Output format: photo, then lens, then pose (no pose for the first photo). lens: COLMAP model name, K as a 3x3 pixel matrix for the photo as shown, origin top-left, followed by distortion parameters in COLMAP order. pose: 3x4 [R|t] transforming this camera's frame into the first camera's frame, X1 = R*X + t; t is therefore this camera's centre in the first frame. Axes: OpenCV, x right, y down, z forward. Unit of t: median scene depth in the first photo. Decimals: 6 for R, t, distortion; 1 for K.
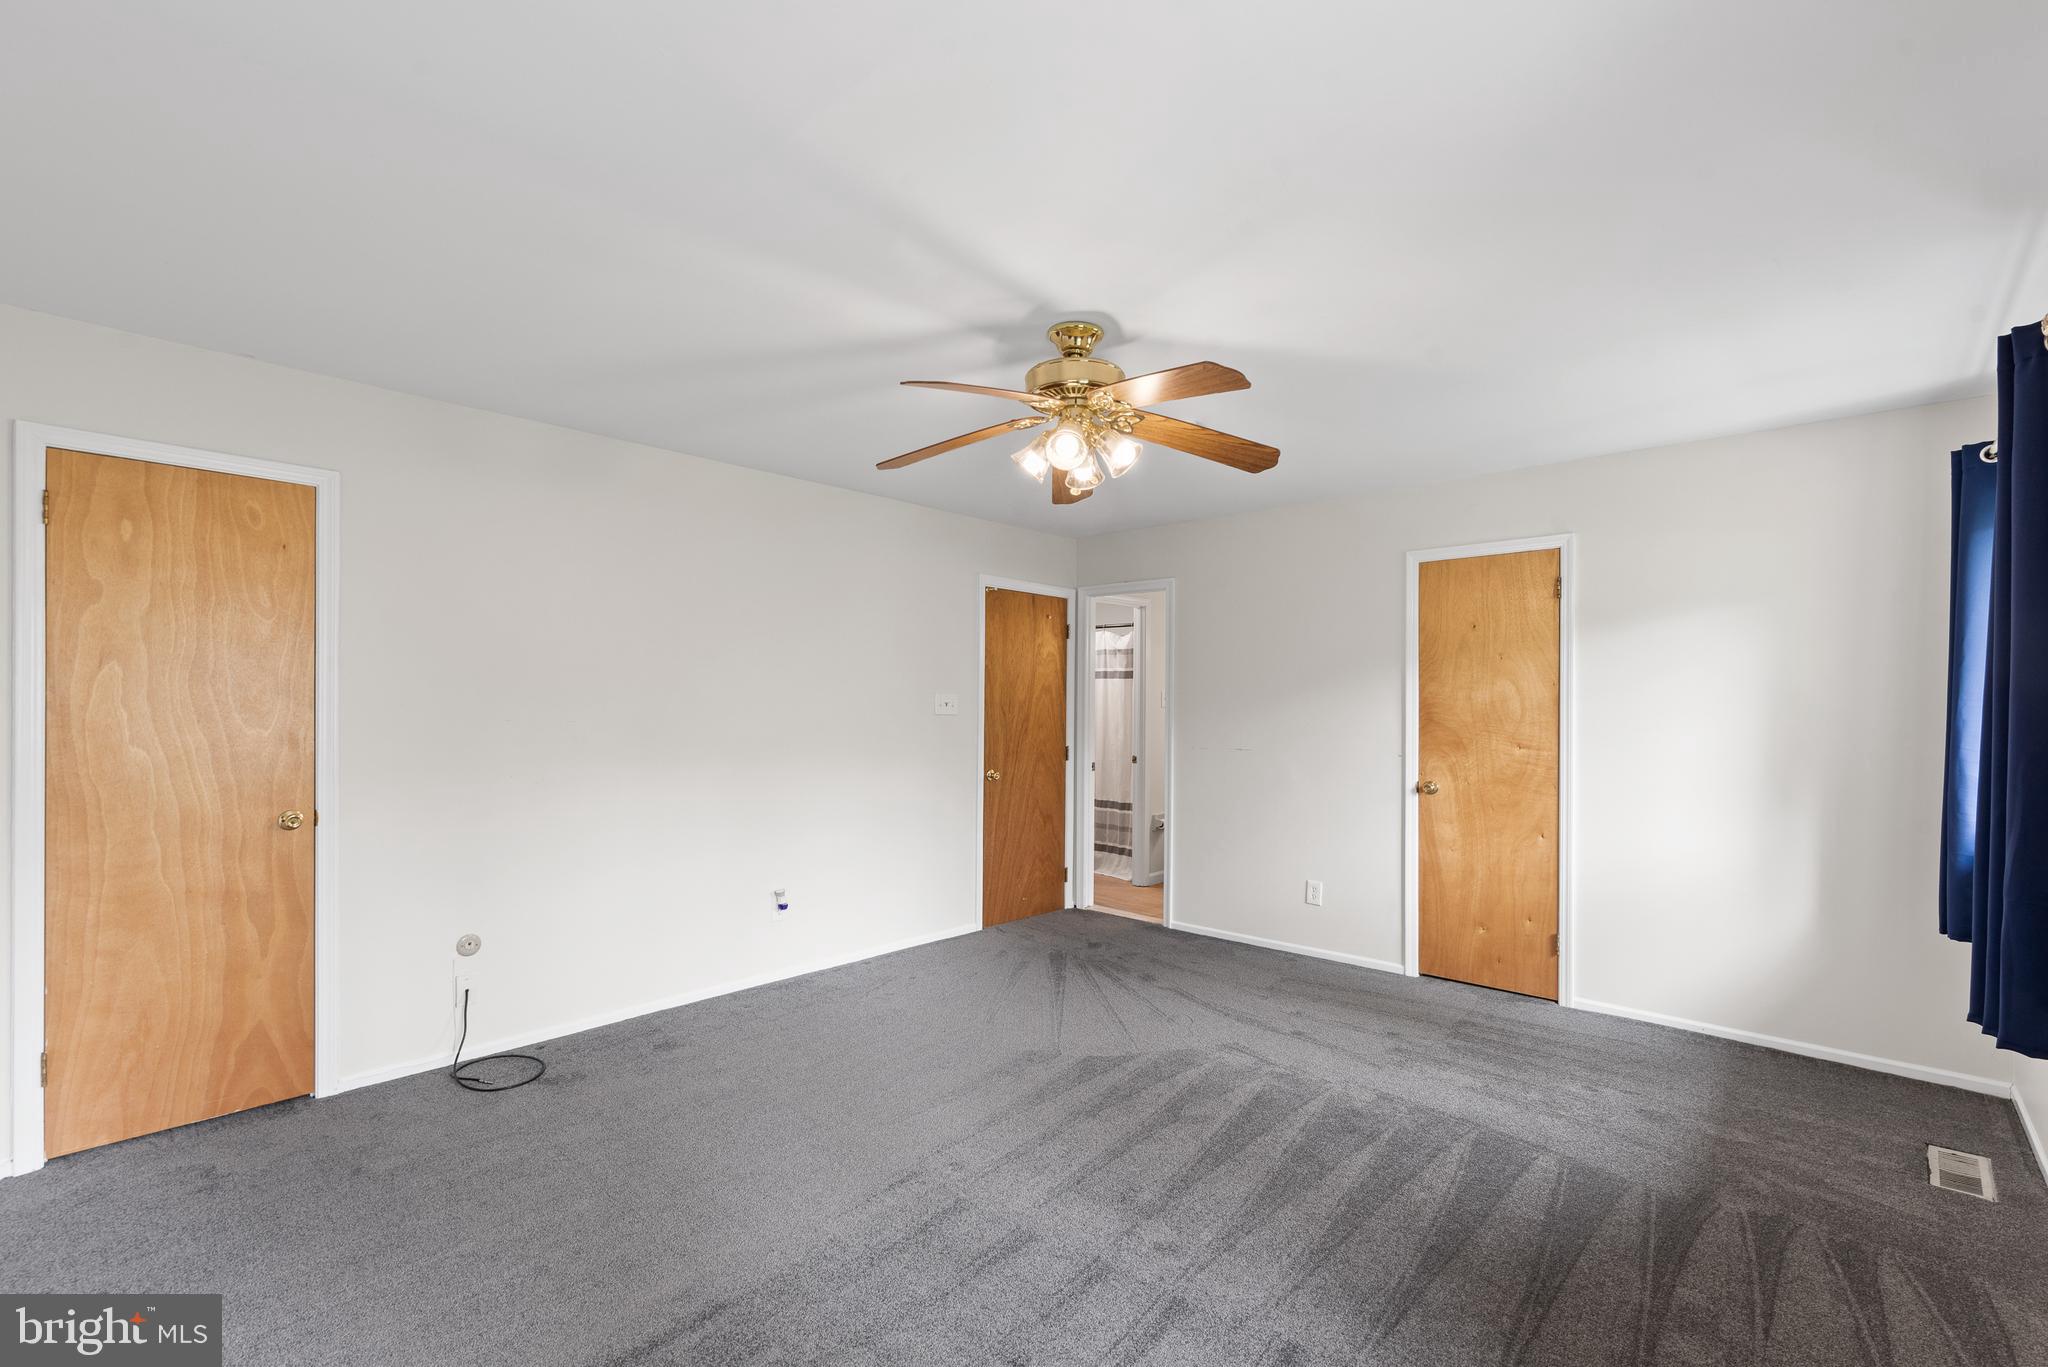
lens RADIAL K [[897.2, 0, 1025.8], [0, 897.2, 708.7], [0, 0, 1]] dist [-0.000126, 0.000009]
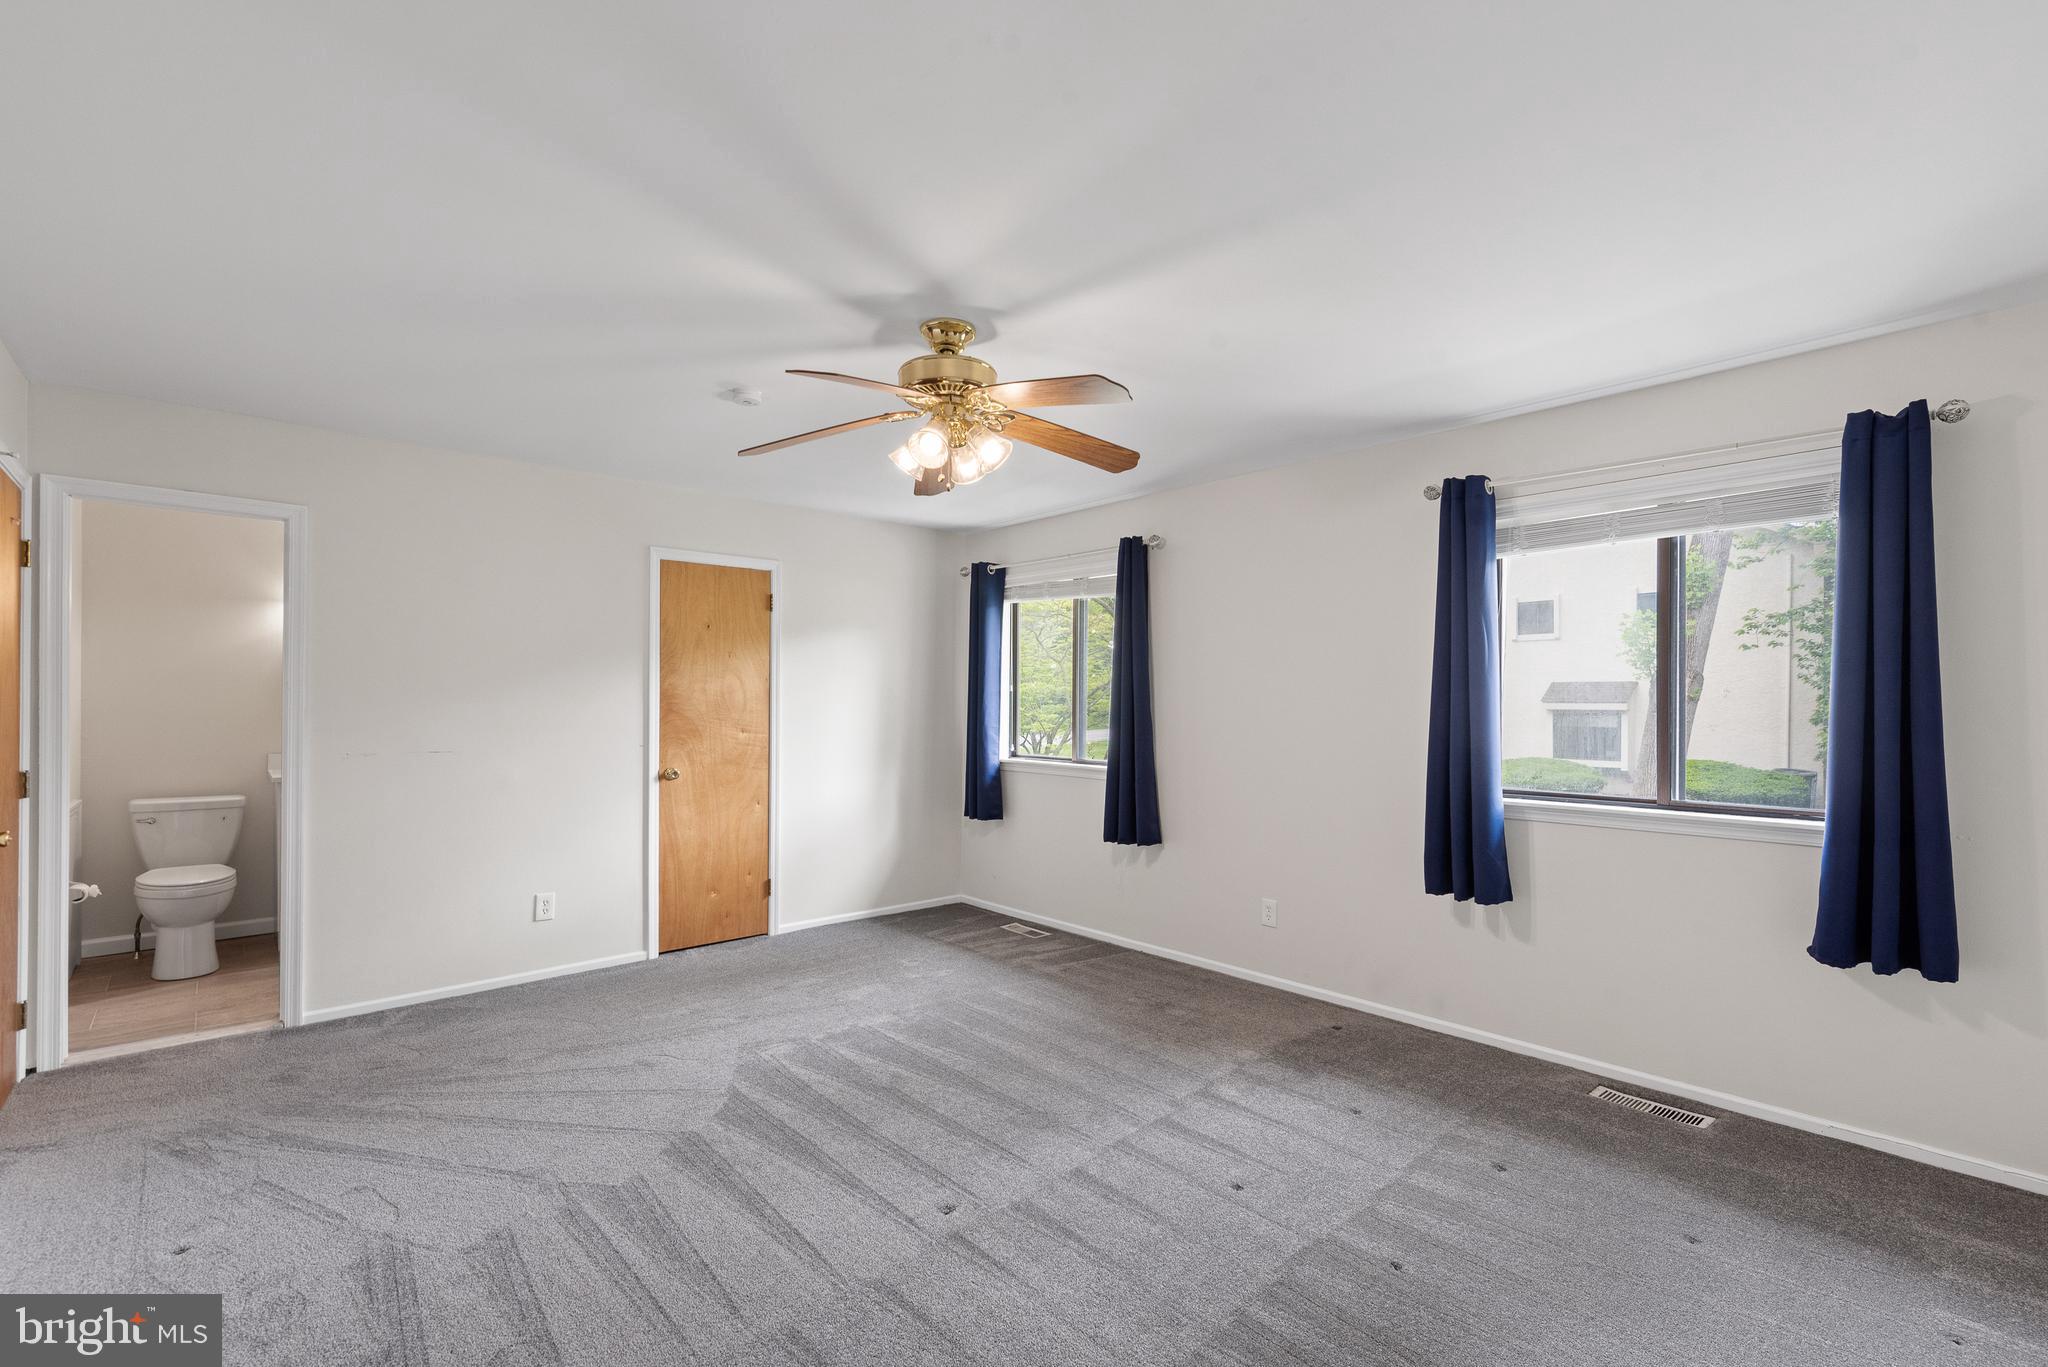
lens RADIAL K [[899.7, 0, 1030.5], [0, 899.7, 696.2], [0, 0, 1]] dist [0.001378, -0.000112]
pose [[0.095573, -0.006664, 0.995400, -0.584675], [-0.002747, 0.999972, 0.006958, -0.013207], [-0.995419, -0.003399, 0.095552, 0.488532]]
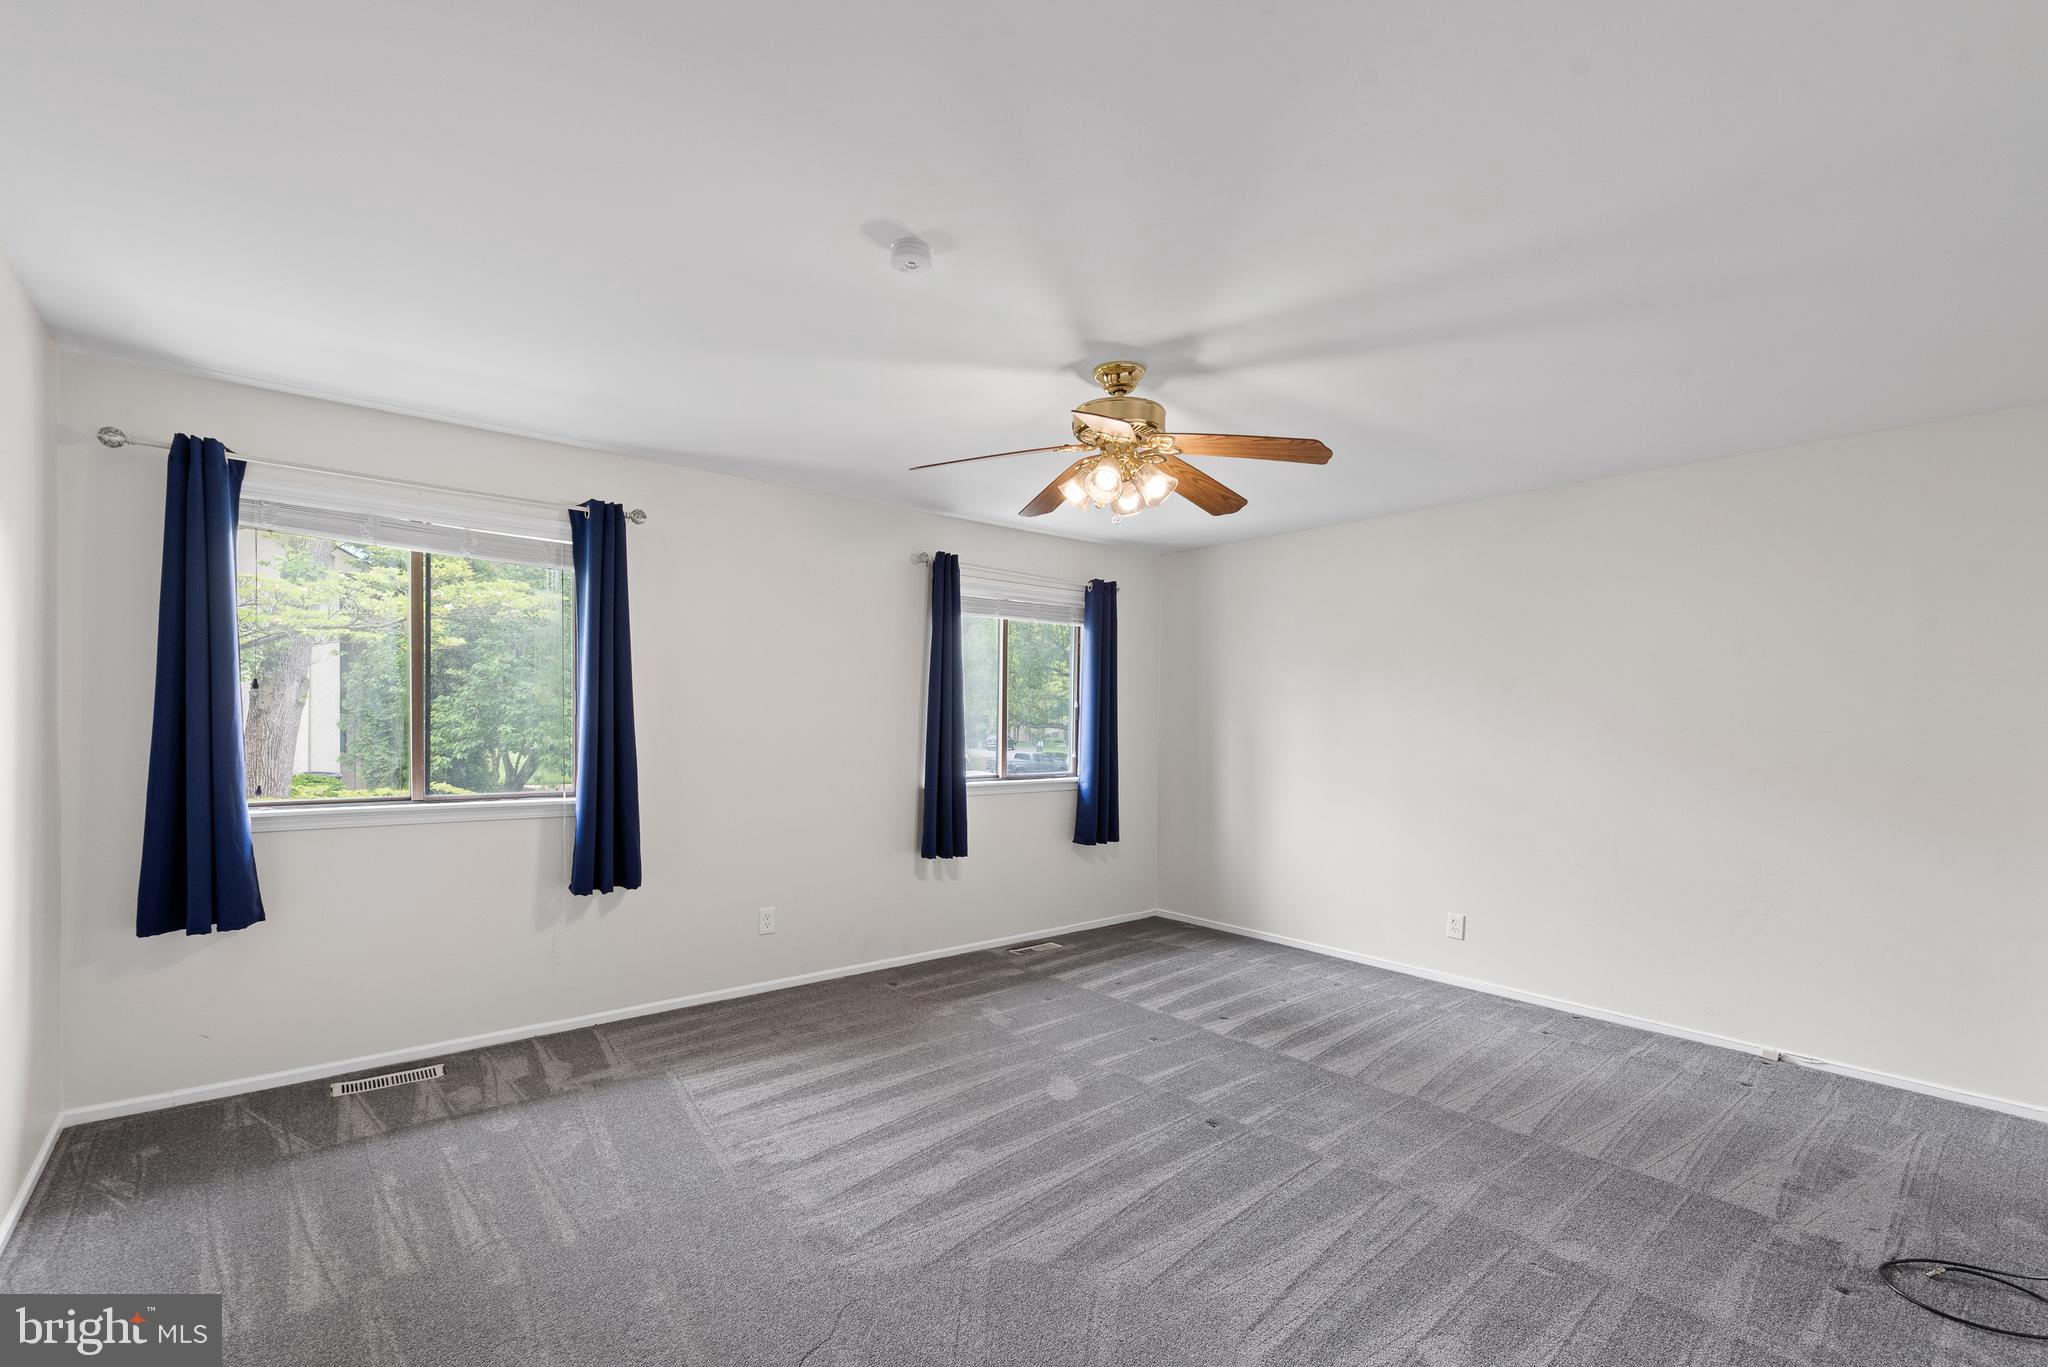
lens RADIAL K [[897.2, 0, 1025.8], [0, 897.2, 708.7], [0, 0, 1]] dist [-0.000126, 0.000009]
pose [[-0.989402, -0.021828, 0.143552, 0.007980], [-0.024043, 0.999617, -0.013714, 0.001191], [-0.143197, -0.017020, -0.989548, 1.288604]]
